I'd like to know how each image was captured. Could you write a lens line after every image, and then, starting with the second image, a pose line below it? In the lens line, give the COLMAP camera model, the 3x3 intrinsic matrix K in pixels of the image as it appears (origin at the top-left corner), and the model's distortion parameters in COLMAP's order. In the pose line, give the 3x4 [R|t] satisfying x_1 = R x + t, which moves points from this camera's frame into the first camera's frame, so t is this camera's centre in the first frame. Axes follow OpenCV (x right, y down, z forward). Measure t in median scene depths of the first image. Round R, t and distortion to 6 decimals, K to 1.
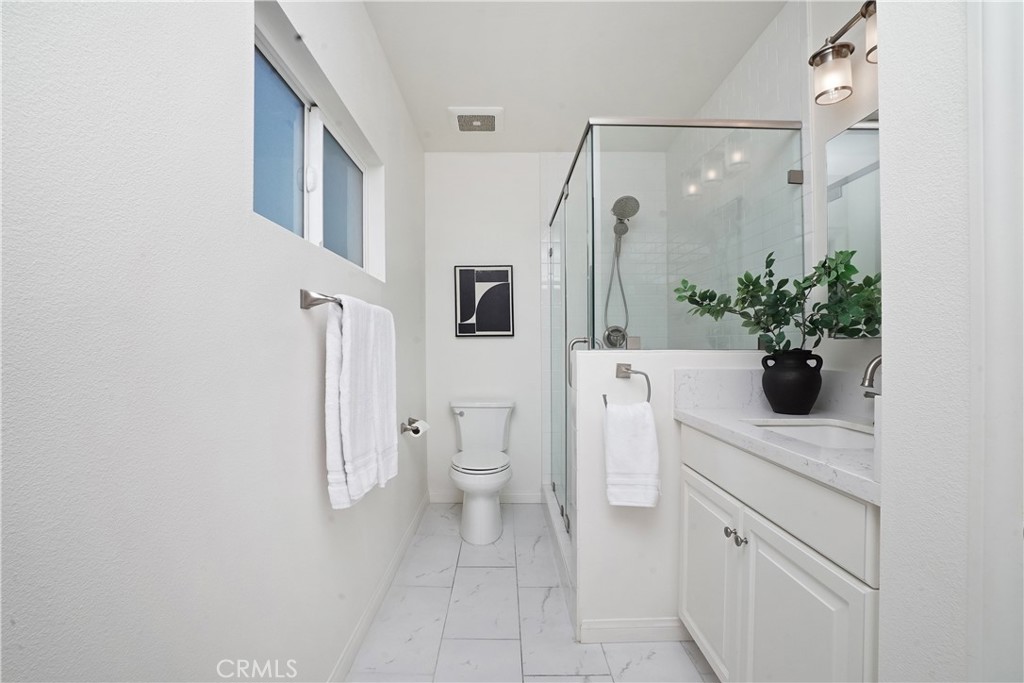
lens RADIAL K [[459.0, 0, 514.9], [0, 459.0, 348.1], [0, 0, 1]] dist [-0.054079, 0.012676]
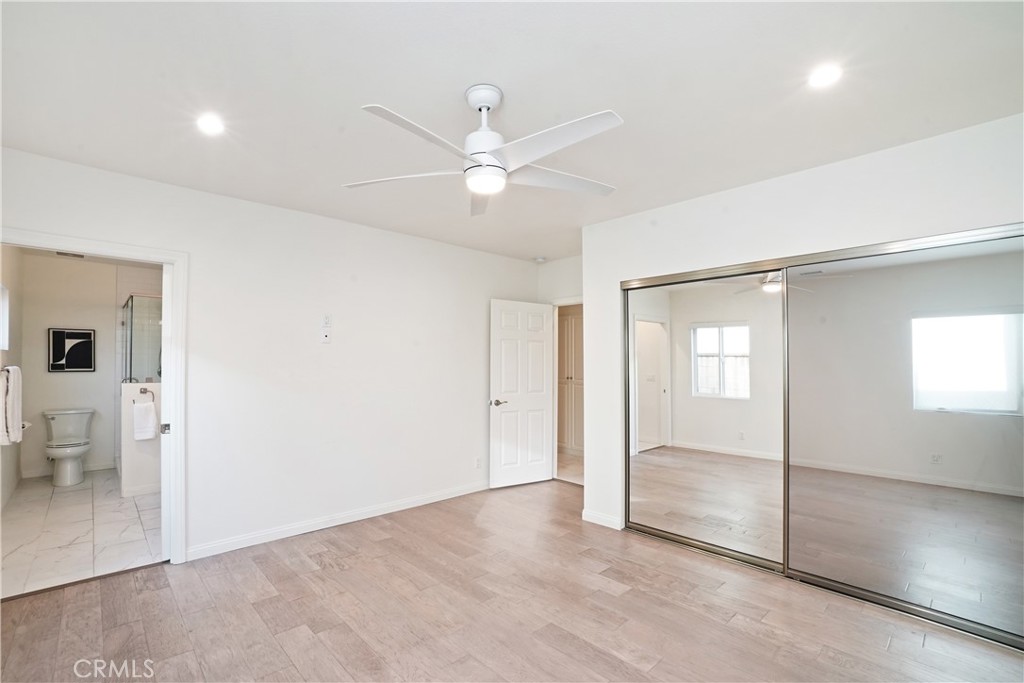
lens RADIAL K [[459.0, 0, 514.9], [0, 459.0, 348.1], [0, 0, 1]] dist [-0.054079, 0.012676]
pose [[0.741149, 0.018335, 0.671090, 0.054179], [-0.000743, 0.999649, -0.026491, -0.071068], [-0.671340, 0.019136, 0.740902, -1.301316]]
